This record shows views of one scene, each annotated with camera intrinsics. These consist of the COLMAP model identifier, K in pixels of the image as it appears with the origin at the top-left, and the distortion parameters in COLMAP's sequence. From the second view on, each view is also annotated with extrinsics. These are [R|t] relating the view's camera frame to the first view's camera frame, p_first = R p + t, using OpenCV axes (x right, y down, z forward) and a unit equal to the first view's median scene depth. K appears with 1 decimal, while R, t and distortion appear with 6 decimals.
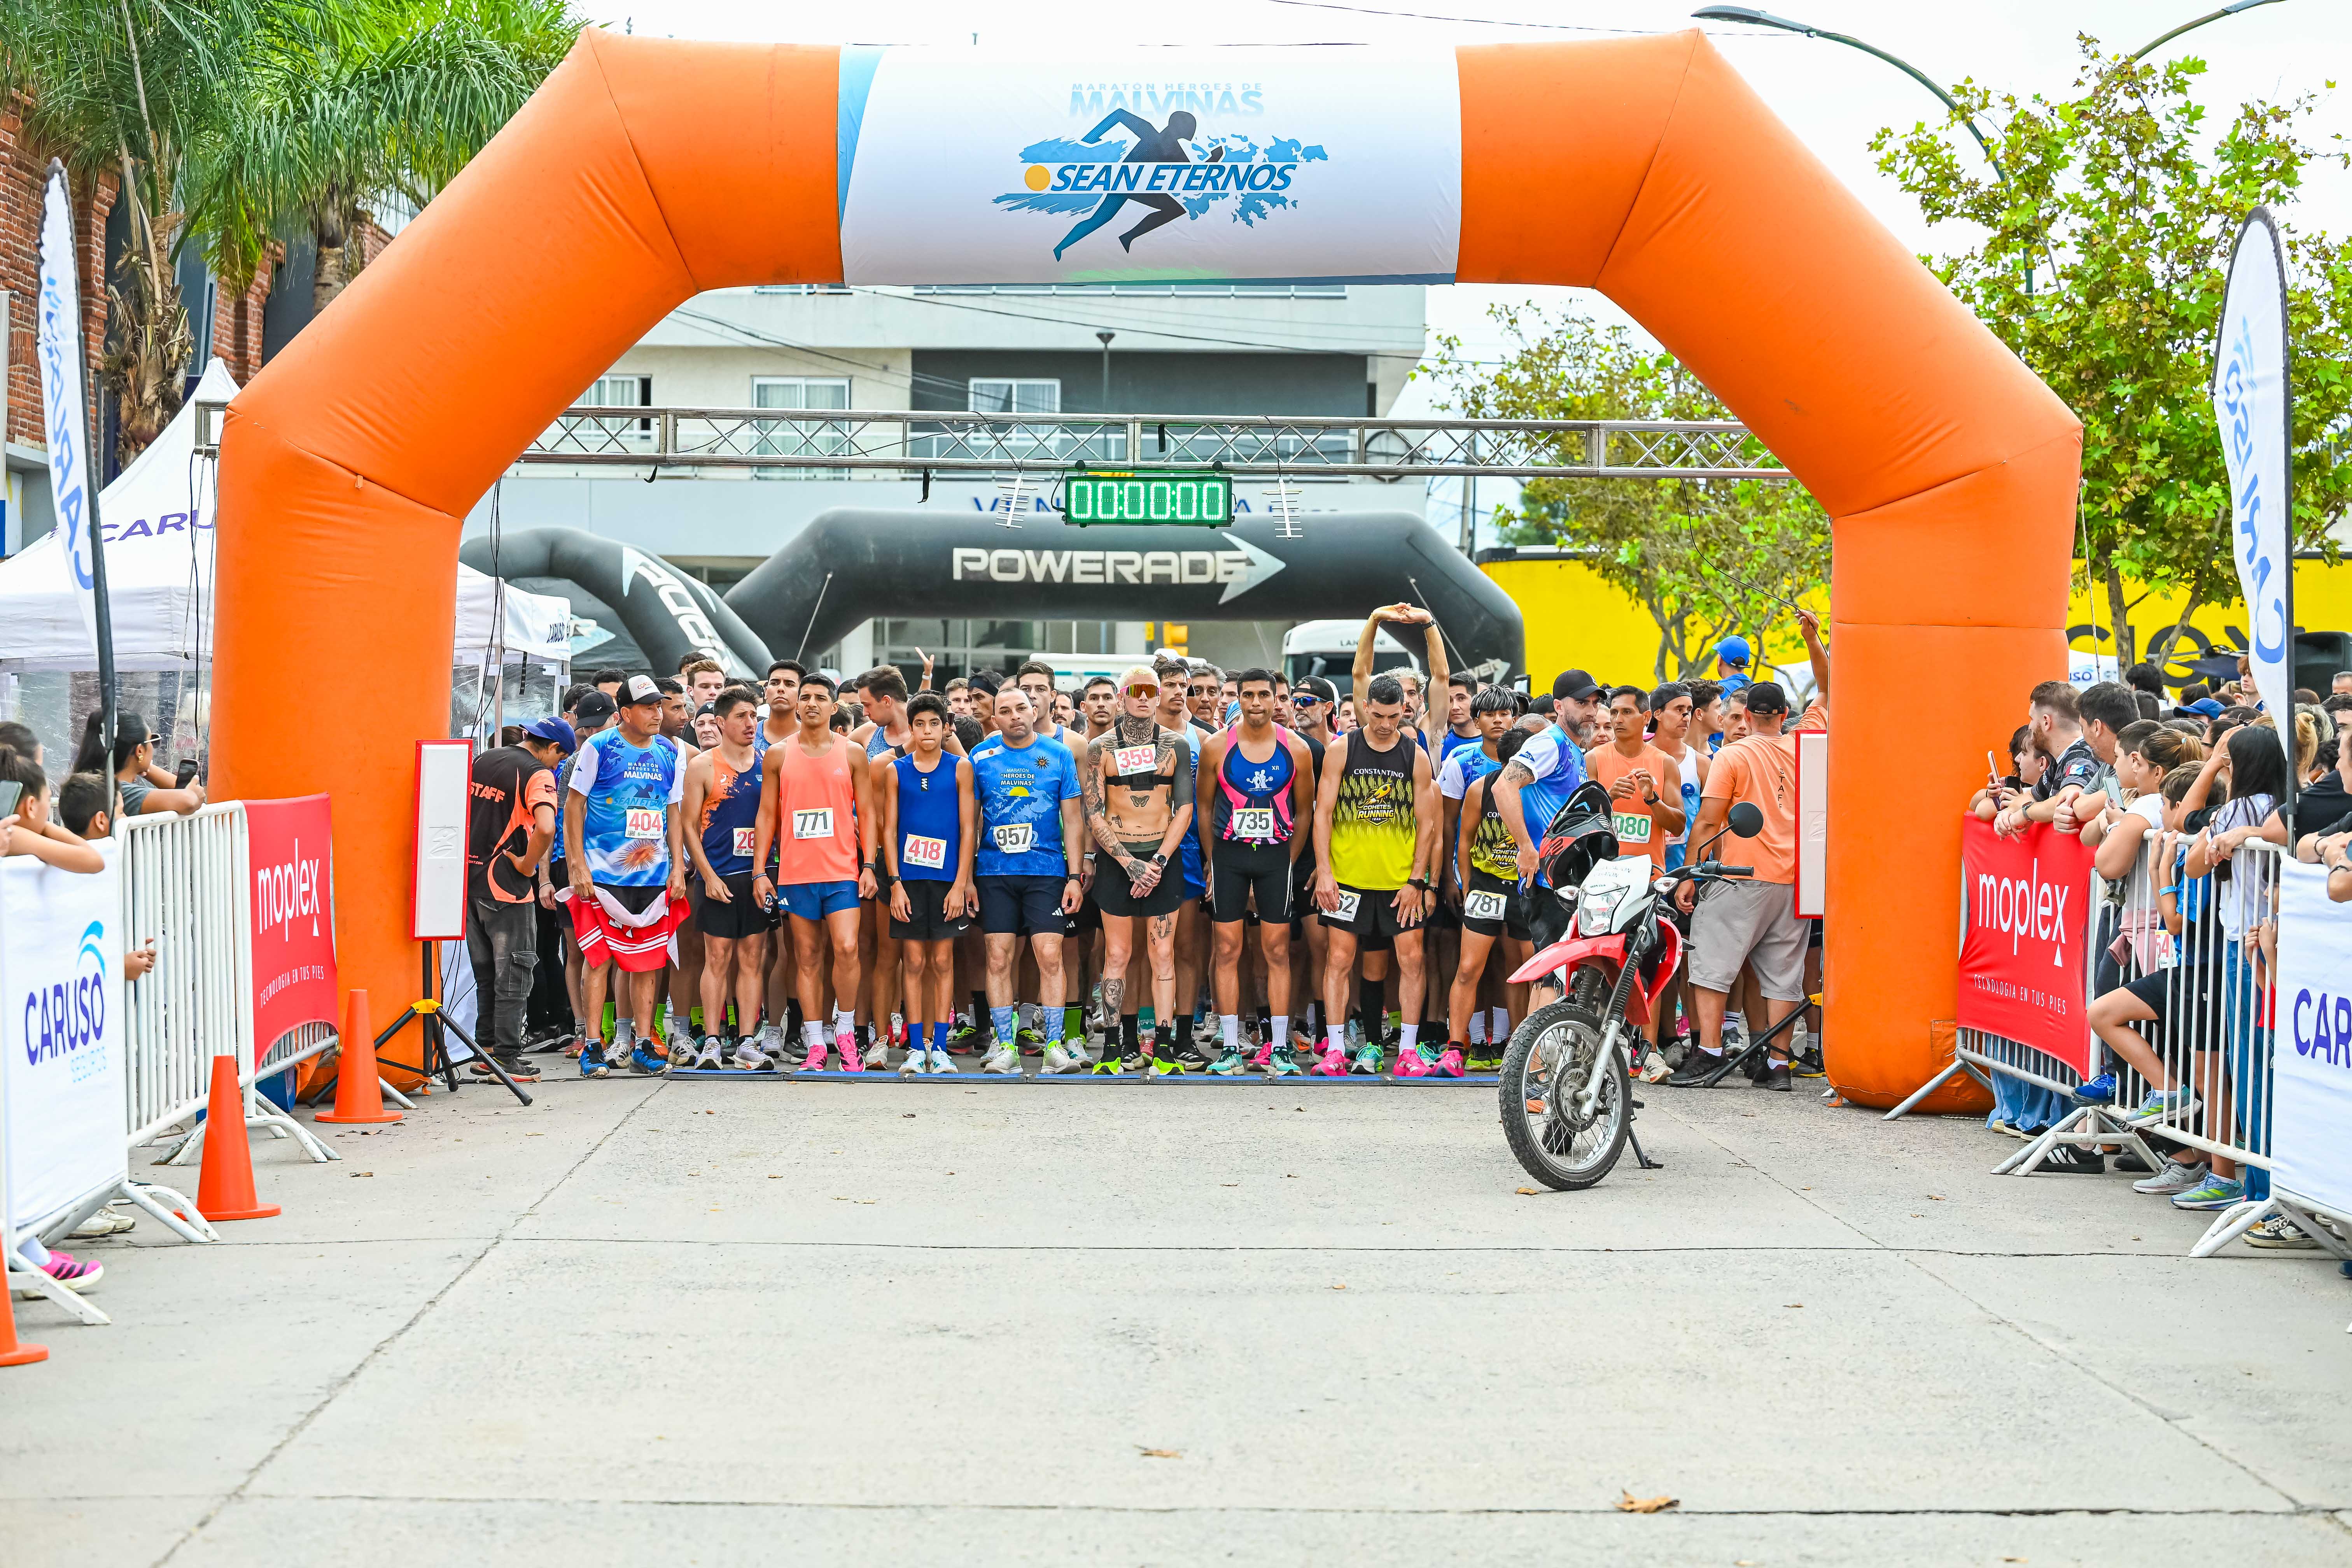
lens RADIAL K [[4901.2, 0, 1241.5], [0, 4901.2, 789.3], [0, 0, 1]] dist [-0.043045, 0.292502]
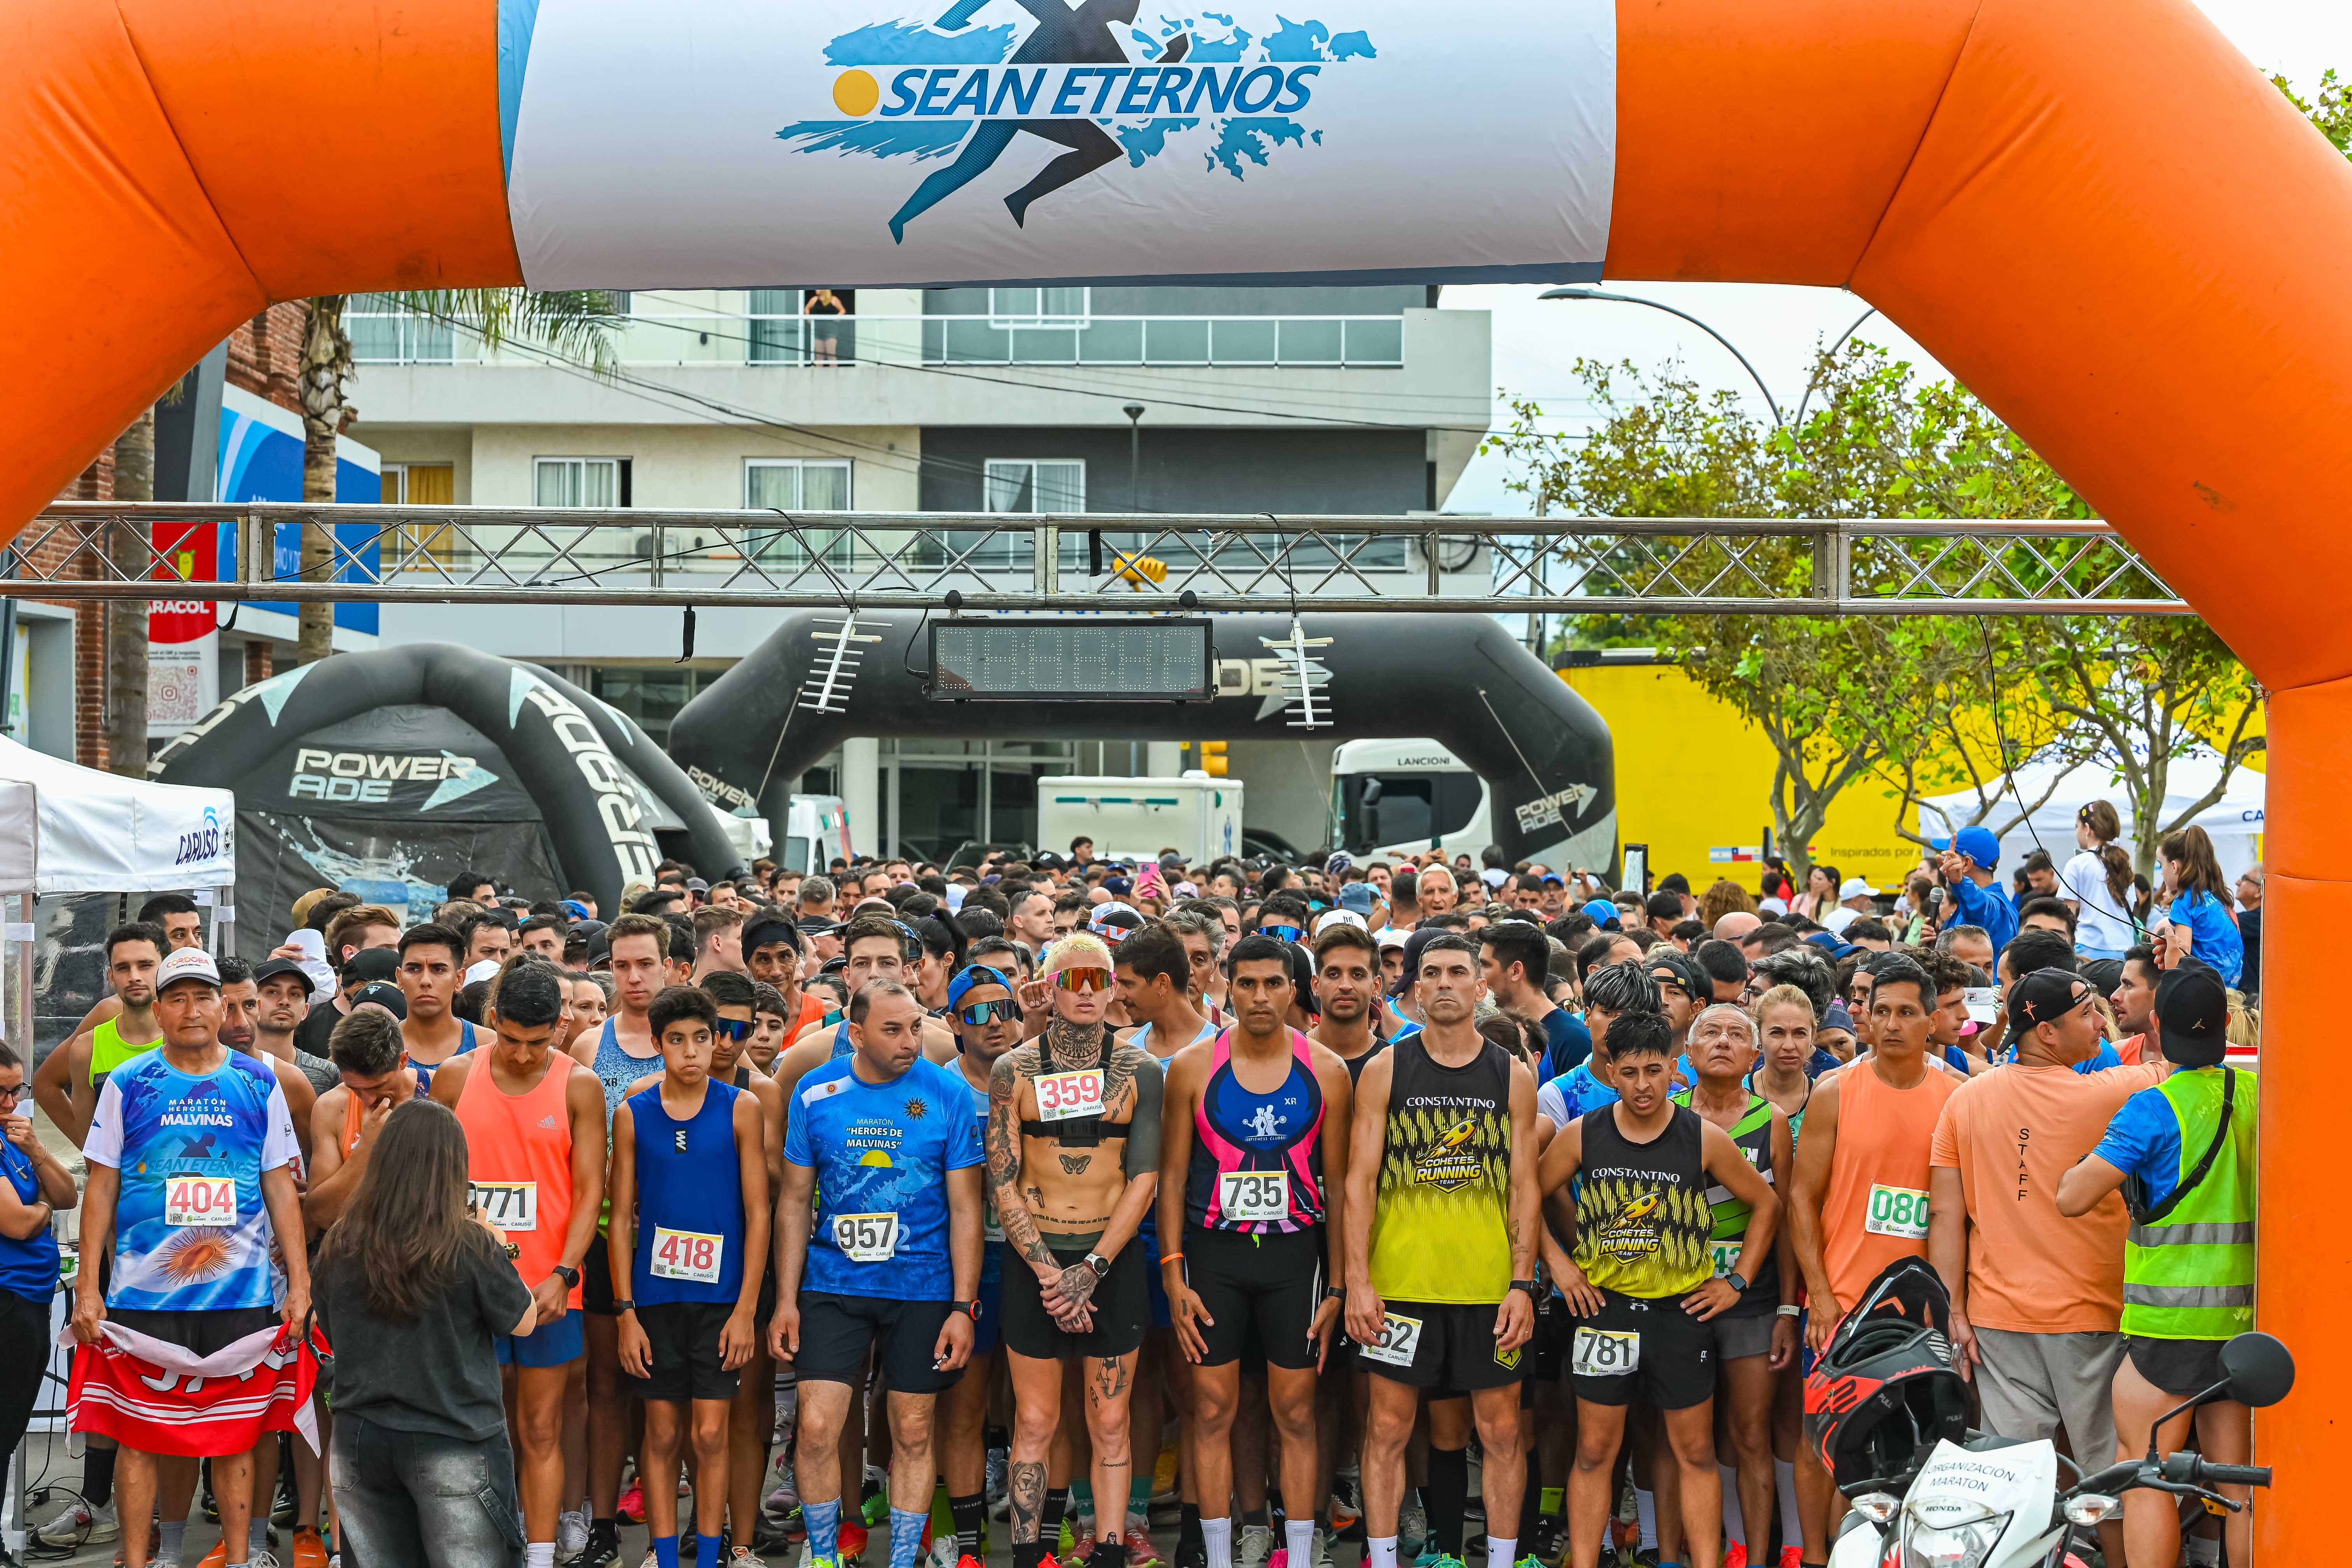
lens RADIAL K [[4901.2, 0, 1241.5], [0, 4901.2, 789.3], [0, 0, 1]] dist [-0.043045, 0.292502]
pose [[0.999926, -0.003823, -0.011581, 0.007913], [0.003634, 0.999861, -0.016257, -0.033980], [0.011641, 0.016214, 0.999801, 0.416698]]
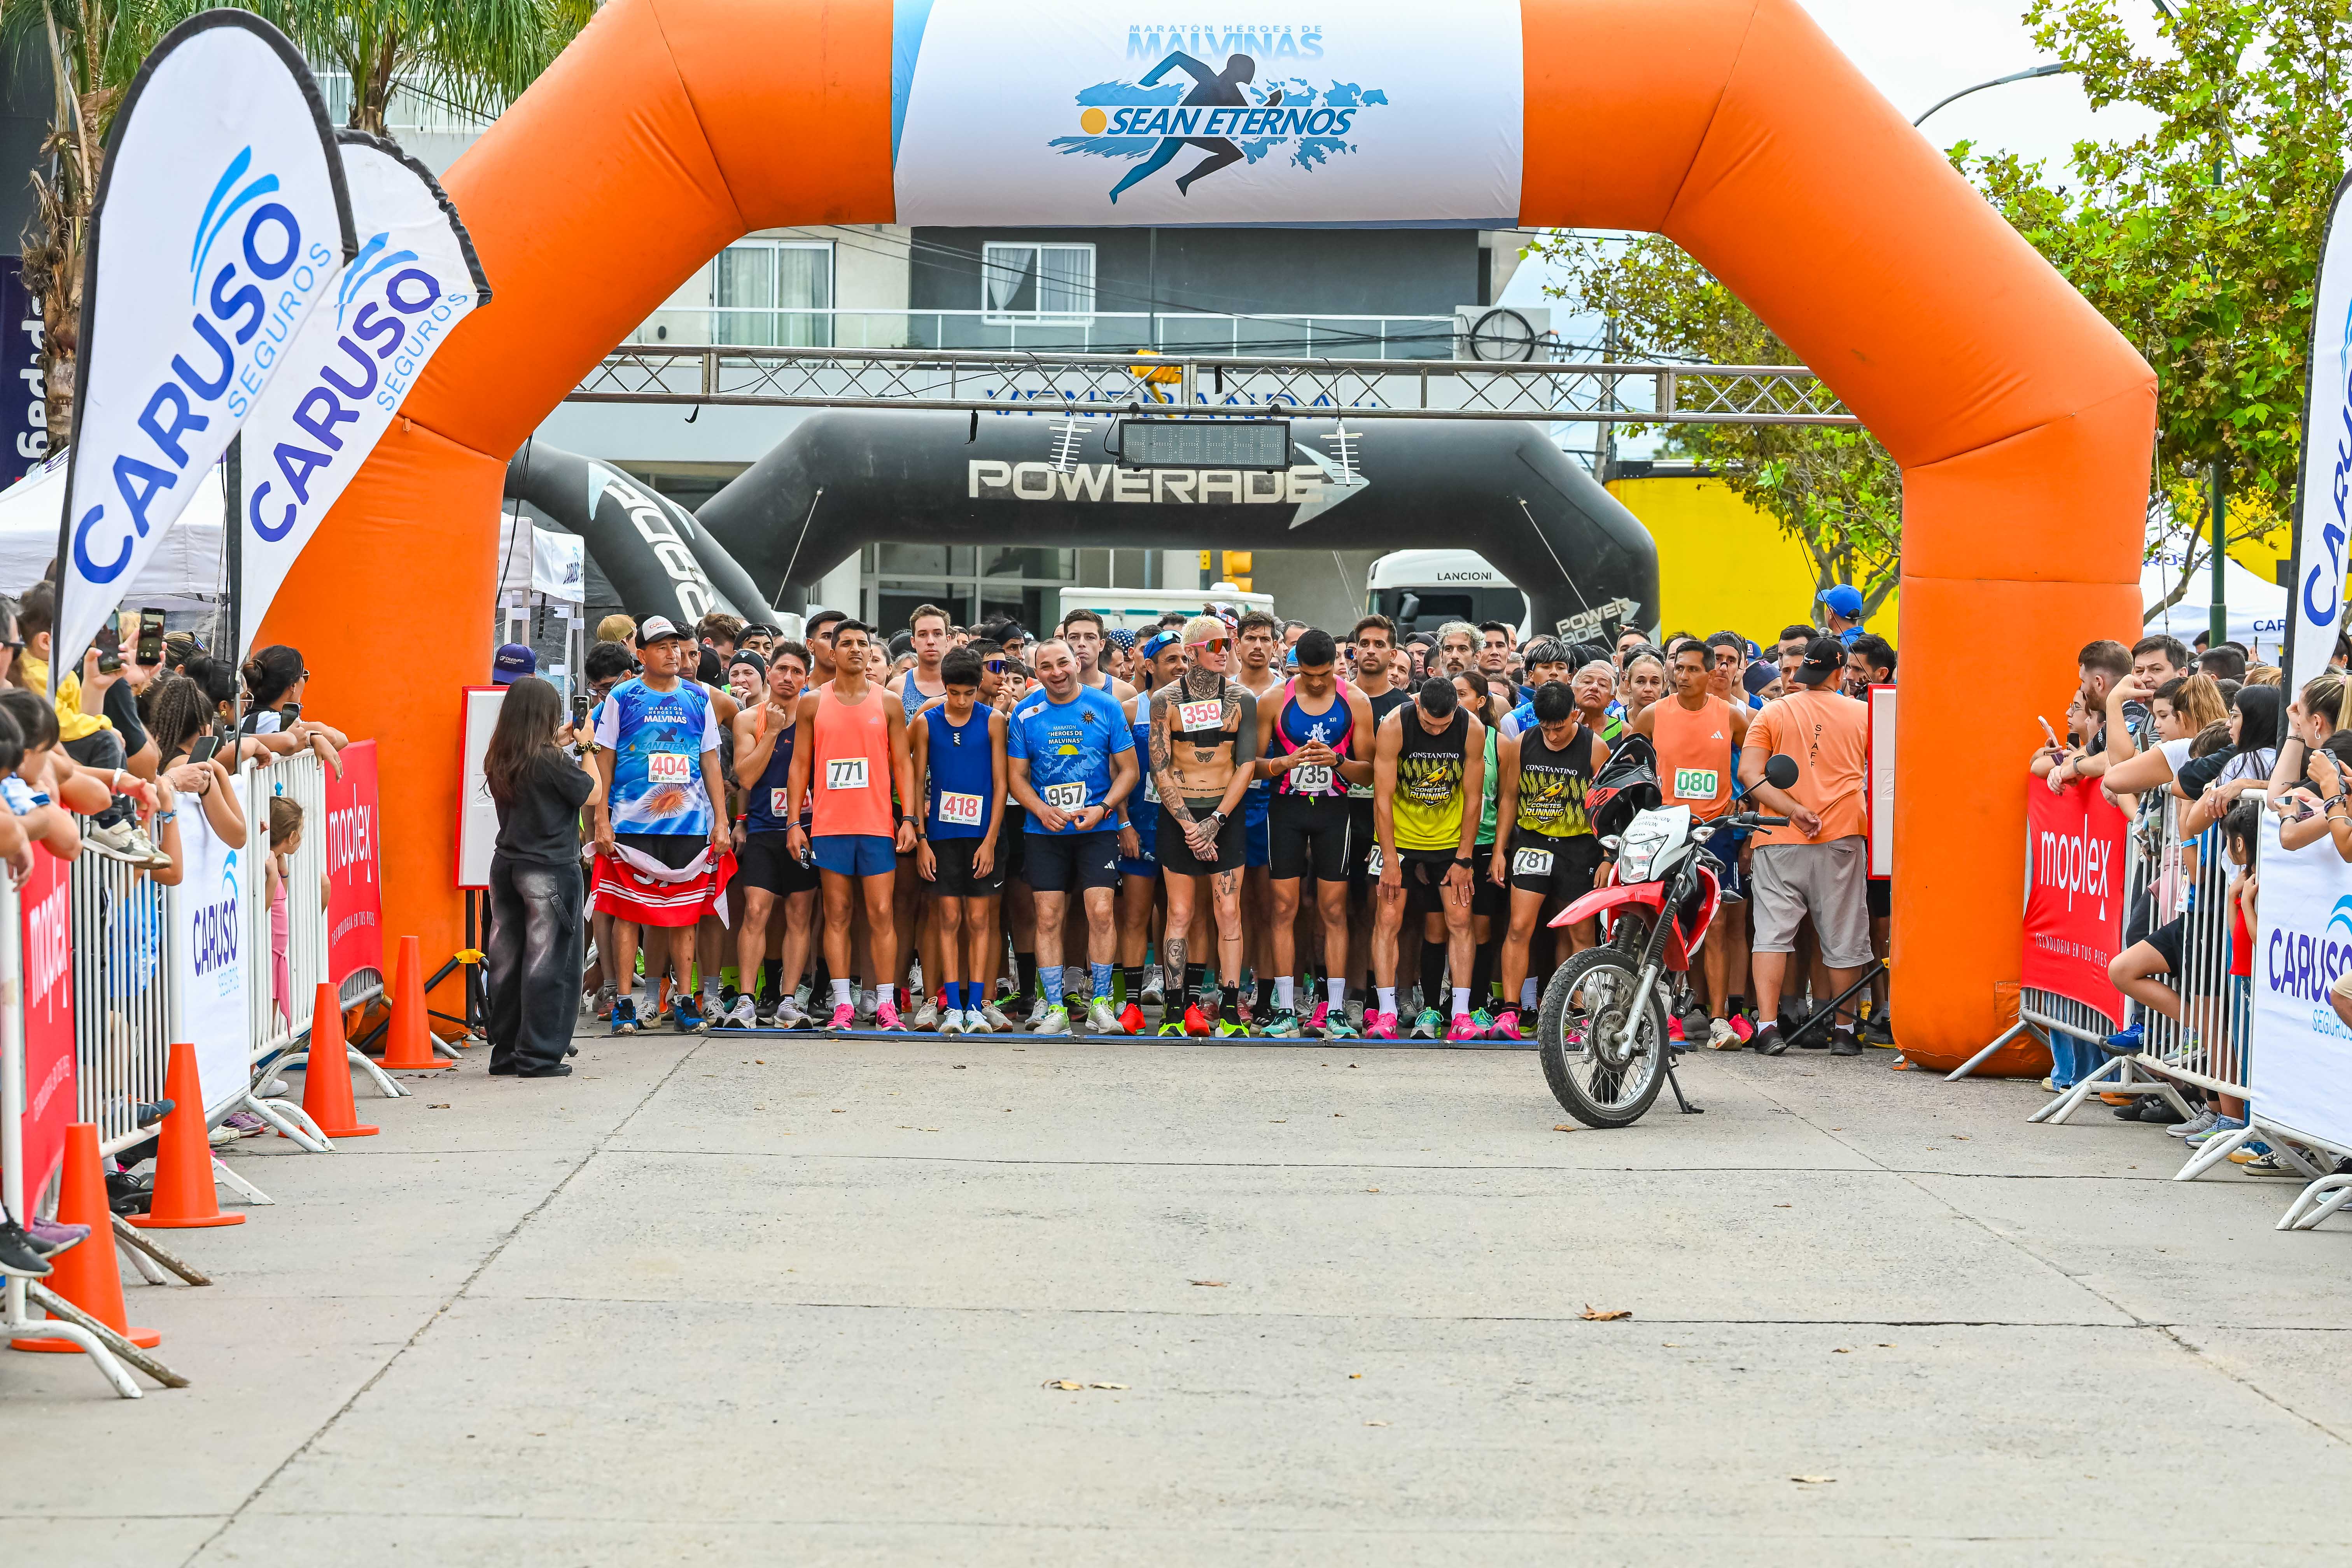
lens RADIAL K [[6535.0, 0, 1176.0], [0, 6535.0, 784.0], [0, 0, 1]] dist [-0.041000, -0.375807]
pose [[0.999714, 0.006513, -0.023015, 0.005738], [-0.006427, 0.999972, 0.003812, 0.003494], [0.023039, -0.003663, 0.999728, -0.297790]]
